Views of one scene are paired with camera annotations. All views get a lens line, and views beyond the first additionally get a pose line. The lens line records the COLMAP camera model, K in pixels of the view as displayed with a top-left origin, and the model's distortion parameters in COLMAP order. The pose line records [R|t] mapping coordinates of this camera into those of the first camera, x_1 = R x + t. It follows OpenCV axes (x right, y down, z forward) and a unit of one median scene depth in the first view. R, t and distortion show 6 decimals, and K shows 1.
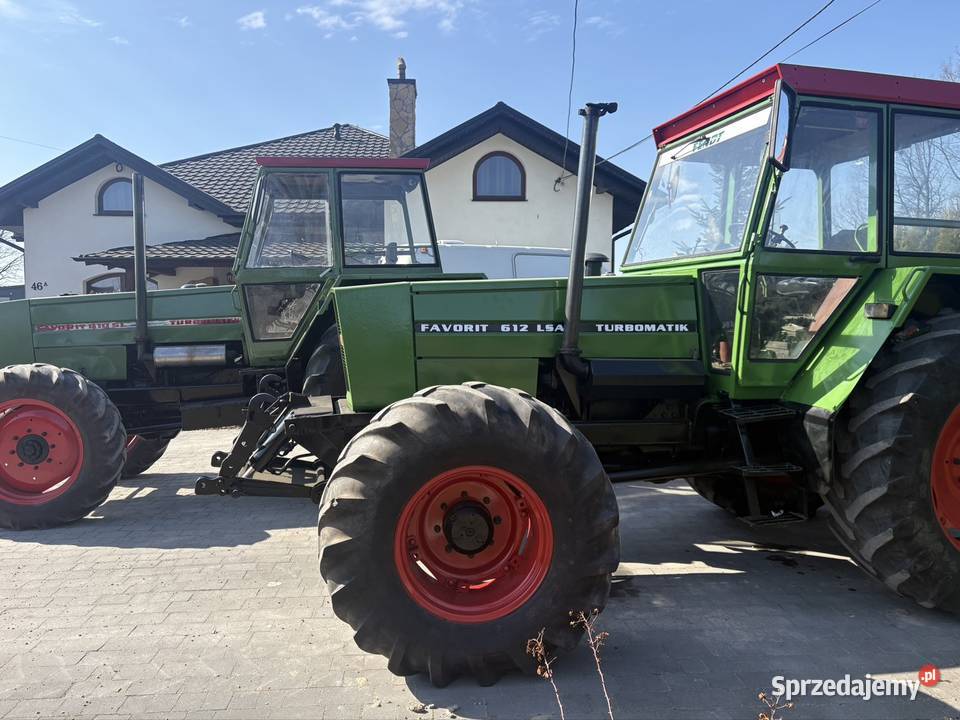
lens RADIAL K [[742.1, 0, 477.9], [0, 742.1, 371.2], [0, 0, 1]] dist [0.035292, -0.012661]
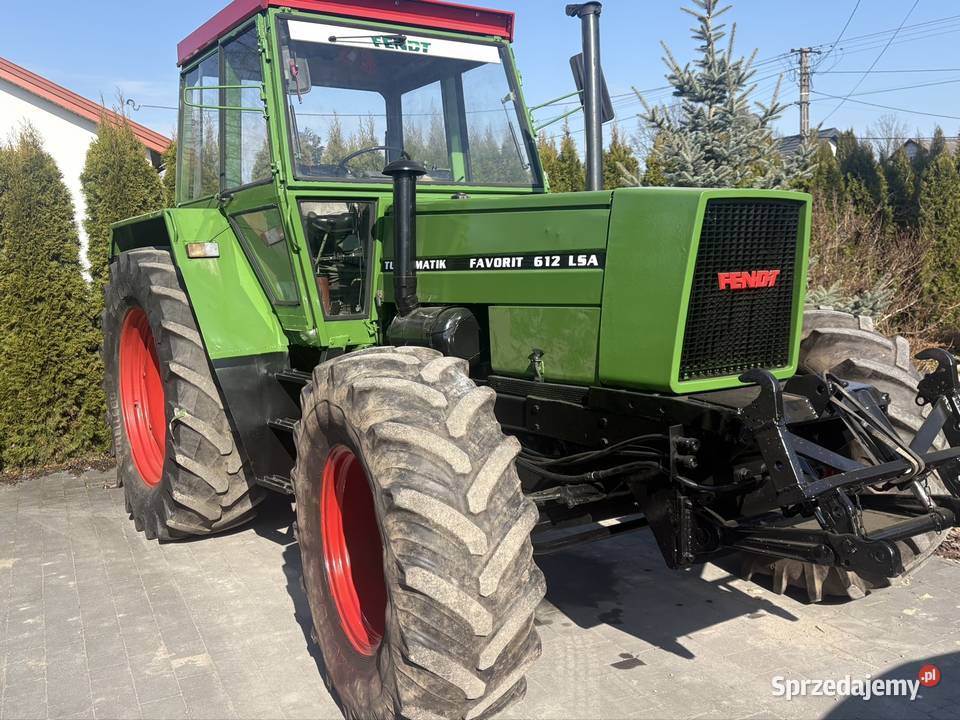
lens RADIAL K [[903.7, 0, 487.5], [0, 903.7, 370.4], [0, 0, 1]] dist [0.120545, -0.293625]
pose [[-0.373534, -0.106425, 0.921491, -0.773013], [0.106764, 0.981863, 0.156675, -0.104682], [-0.921452, 0.156905, -0.355396, 1.437778]]
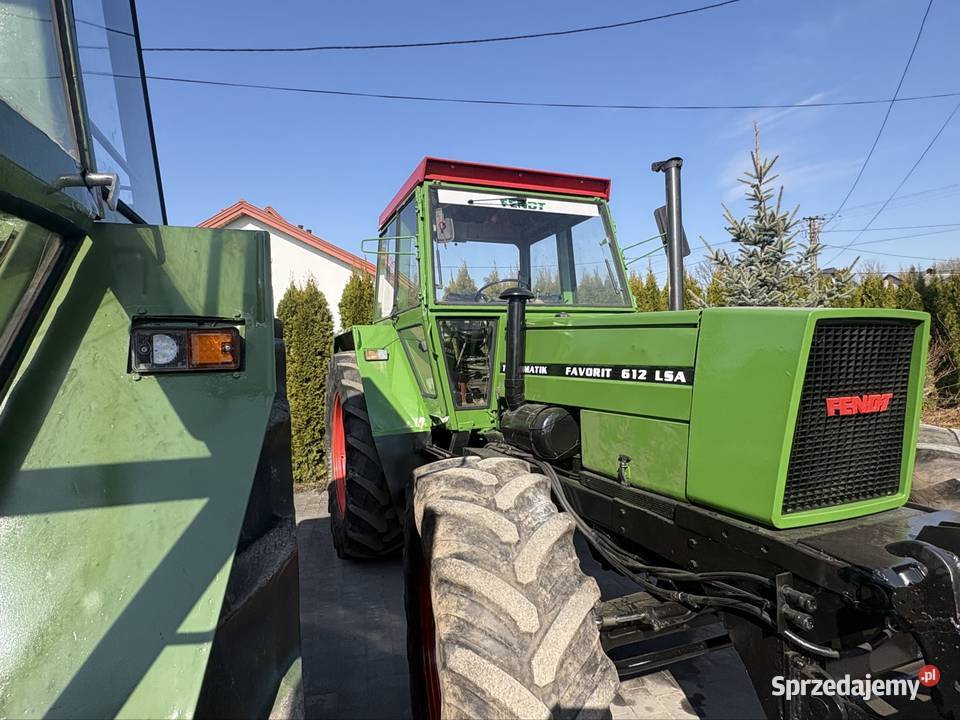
lens RADIAL K [[530.0, 0, 474.2], [0, 530.0, 362.6], [0, 0, 1]] dist [-0.003080, 0.000371]
pose [[-0.149951, -0.020732, 0.988476, -0.518516], [0.104037, 0.993899, 0.036628, -0.114045], [-0.983204, 0.108331, -0.146879, 1.310995]]
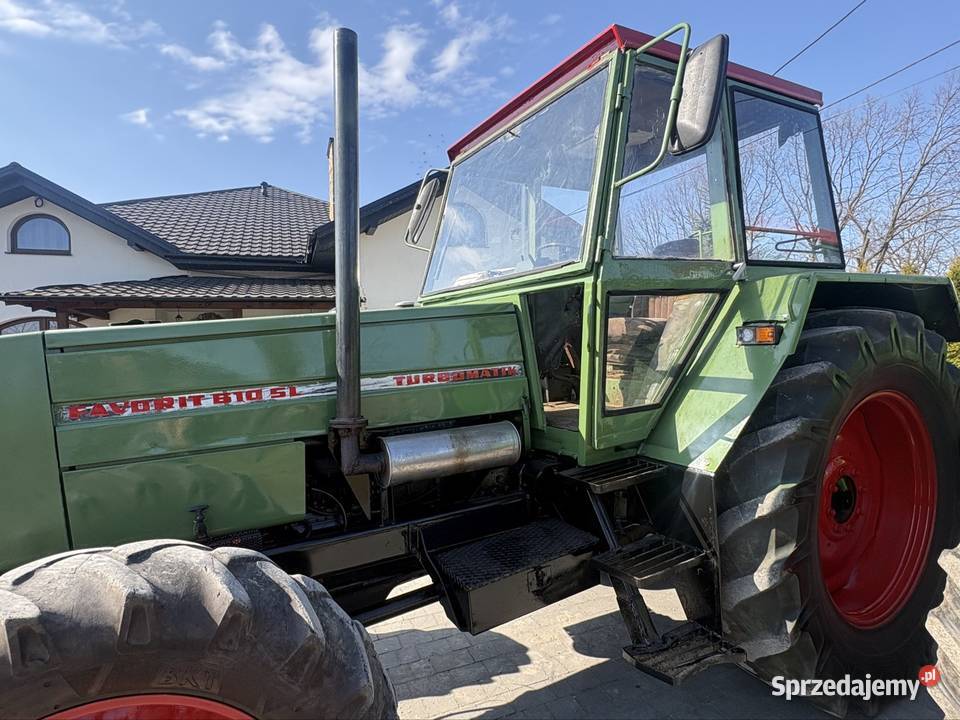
lens RADIAL K [[530.0, 0, 474.2], [0, 530.0, 362.6], [0, 0, 1]] dist [-0.003080, 0.000371]
pose [[0.956396, -0.028723, 0.290659, -0.684142], [0.045290, 0.997700, -0.050428, -0.085839], [-0.288542, 0.061393, 0.955497, 1.007532]]
